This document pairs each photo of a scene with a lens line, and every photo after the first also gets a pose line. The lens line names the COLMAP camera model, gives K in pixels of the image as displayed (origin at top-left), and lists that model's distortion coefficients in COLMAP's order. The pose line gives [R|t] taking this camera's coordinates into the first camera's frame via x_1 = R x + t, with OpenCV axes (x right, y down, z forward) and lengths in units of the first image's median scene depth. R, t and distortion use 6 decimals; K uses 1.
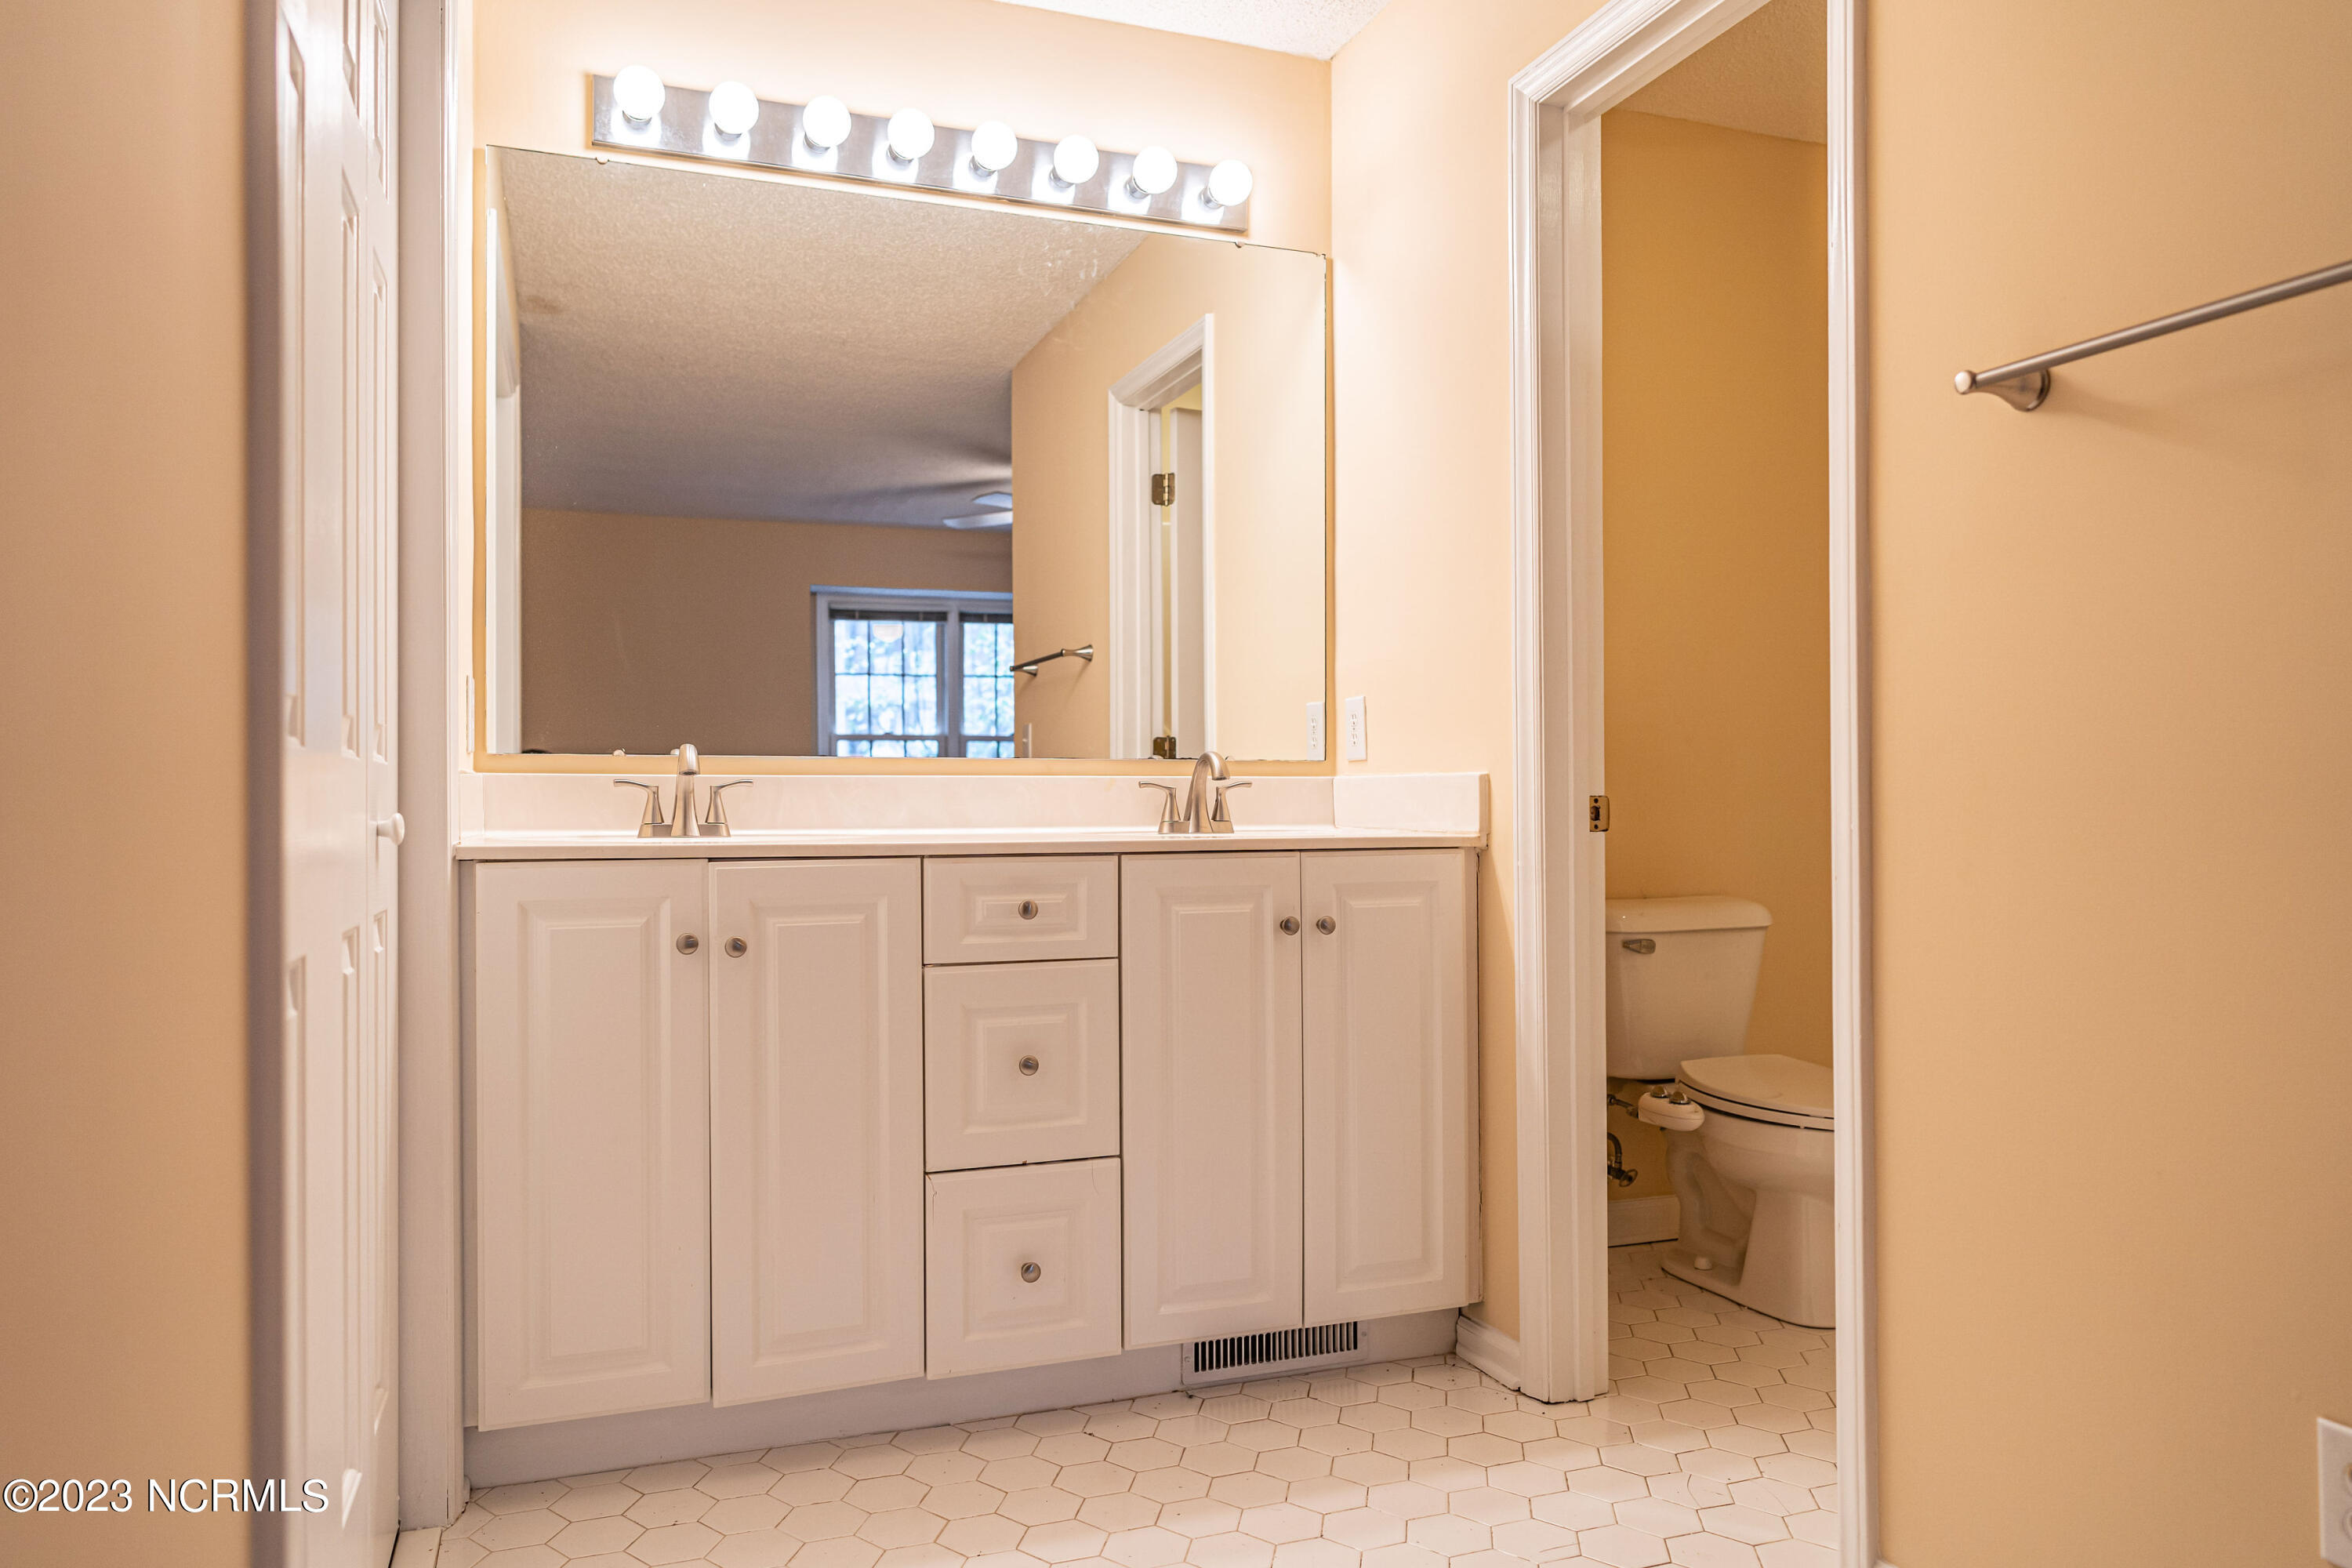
lens RADIAL K [[1570.6, 0, 1188.4], [0, 1570.6, 802.5], [0, 0, 1]] dist [-0.005893, 0.010183]
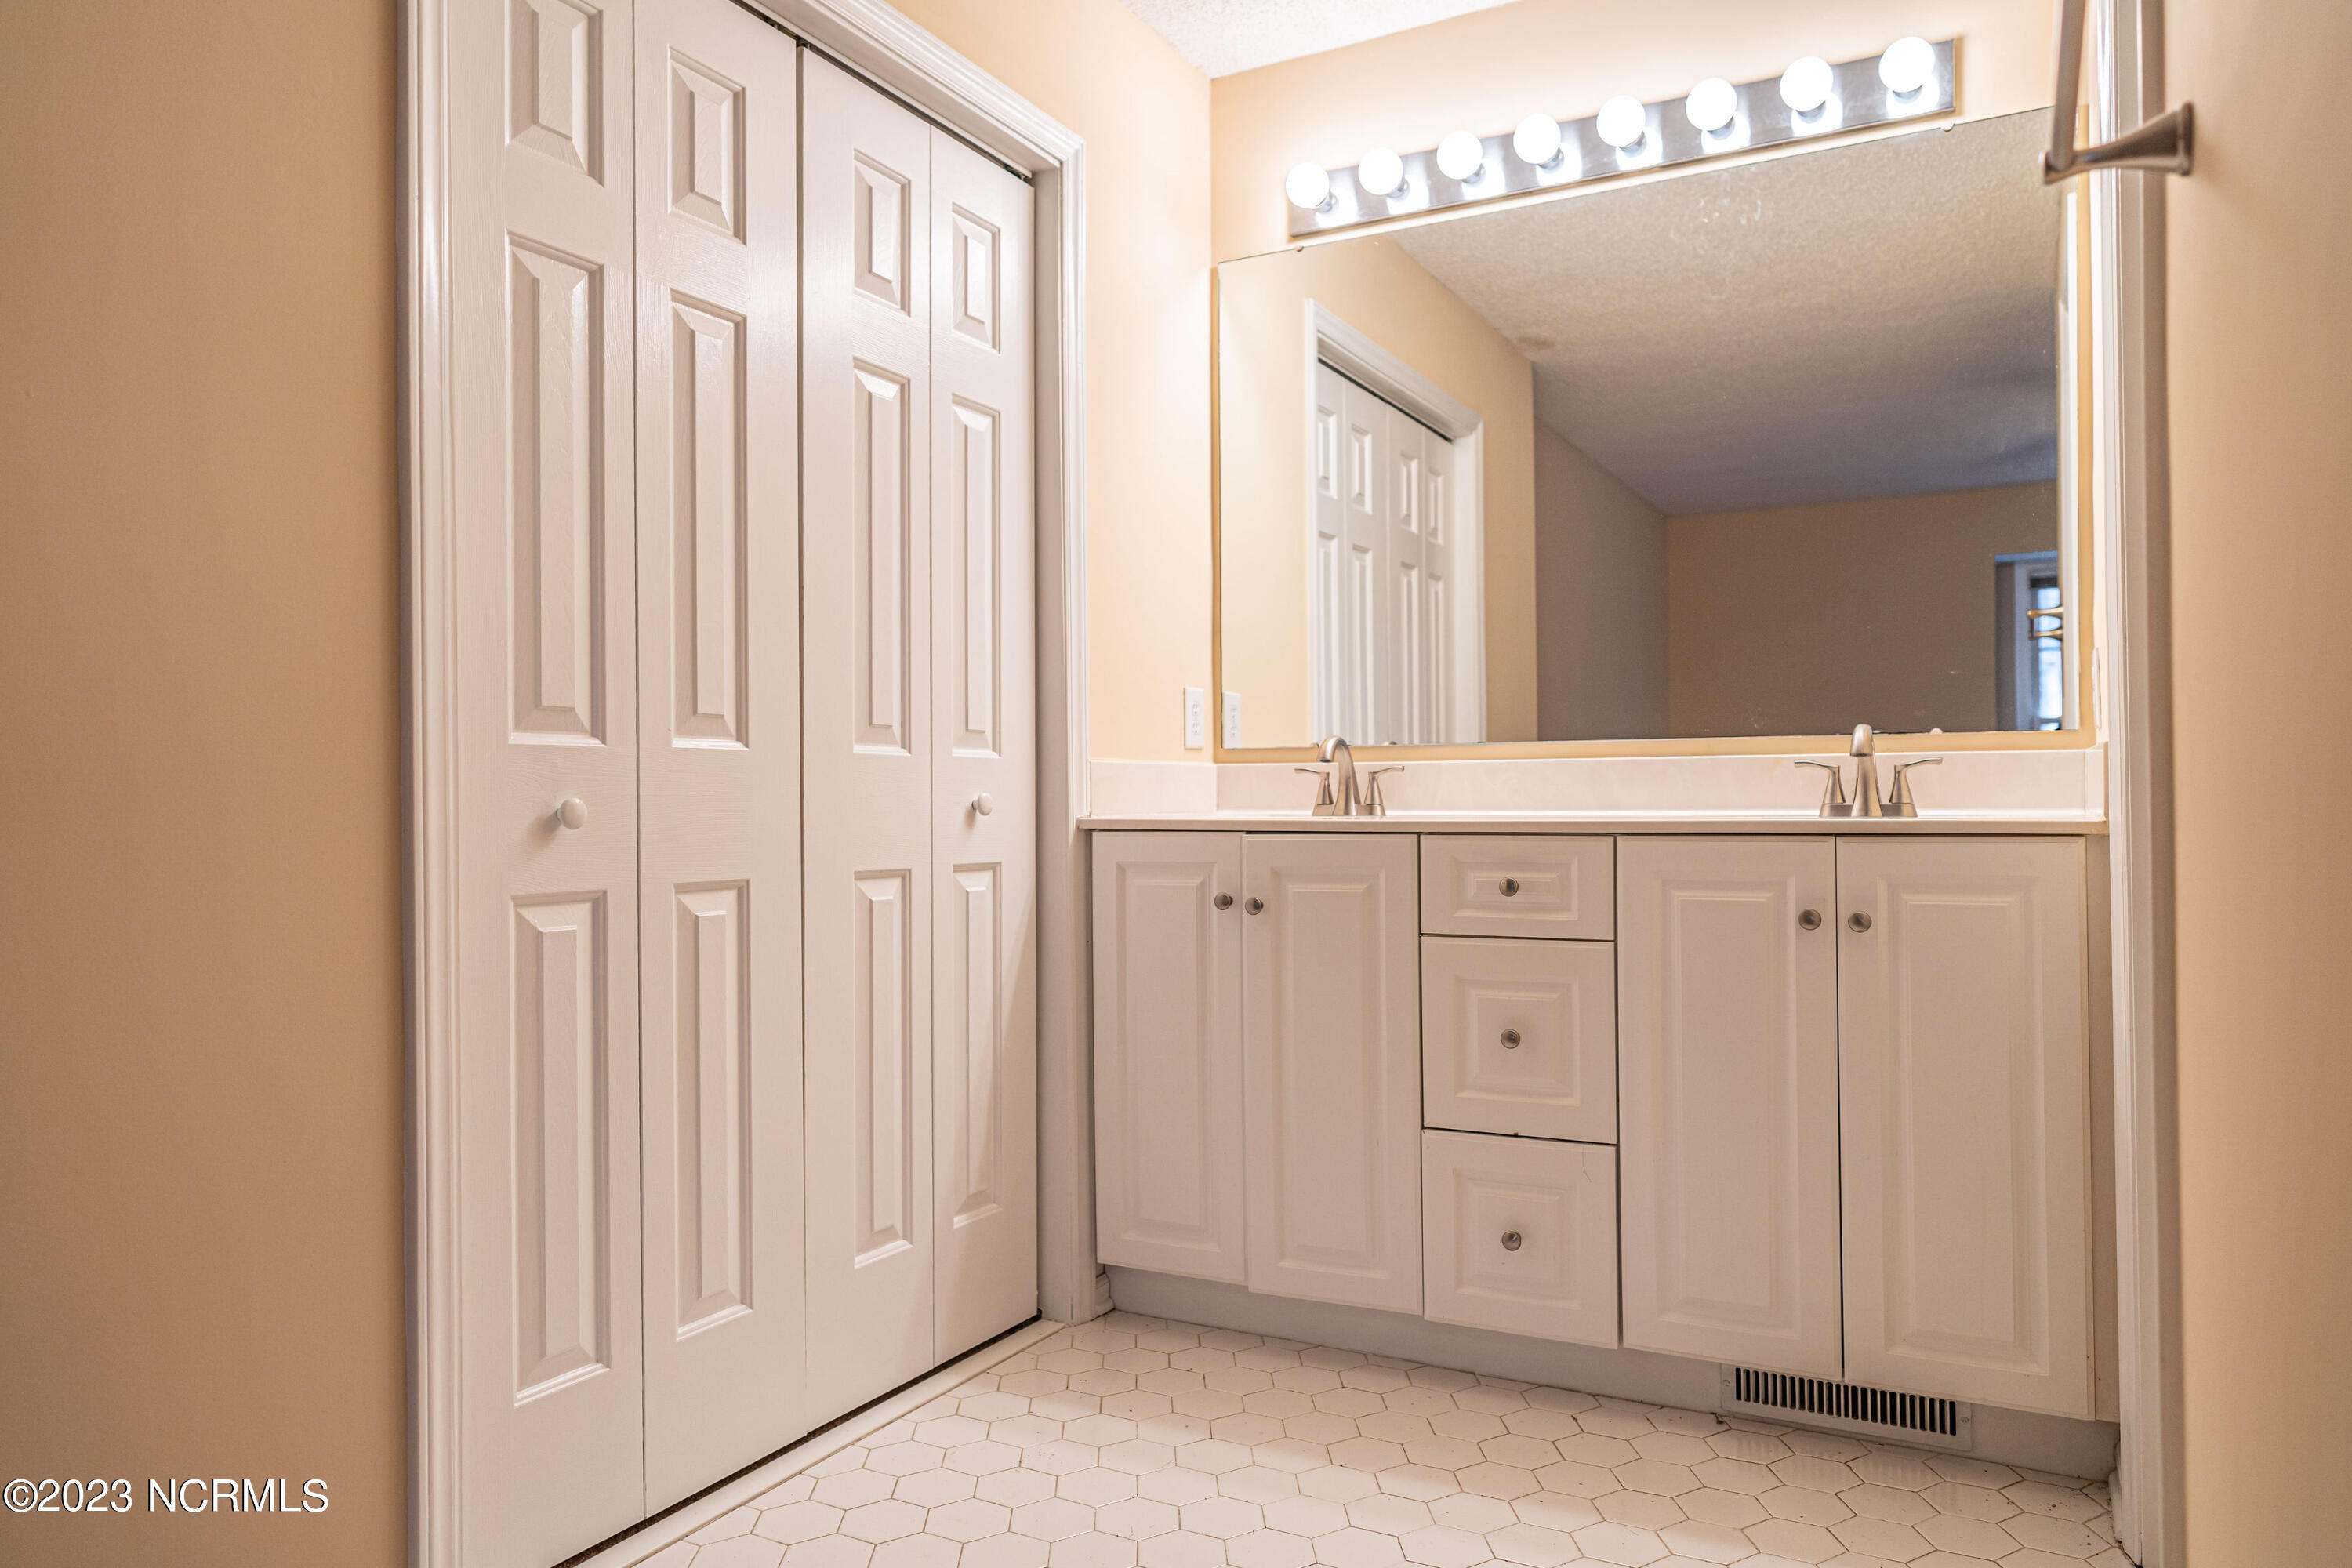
lens RADIAL K [[1570.6, 0, 1254.6], [0, 1570.6, 784.6], [0, 0, 1]] dist [-0.005893, 0.010183]
pose [[0.667672, -0.006965, -0.744423, 0.531167], [0.007821, 0.999967, -0.002342, 0.002405], [0.744414, -0.004259, 0.667704, 0.185330]]
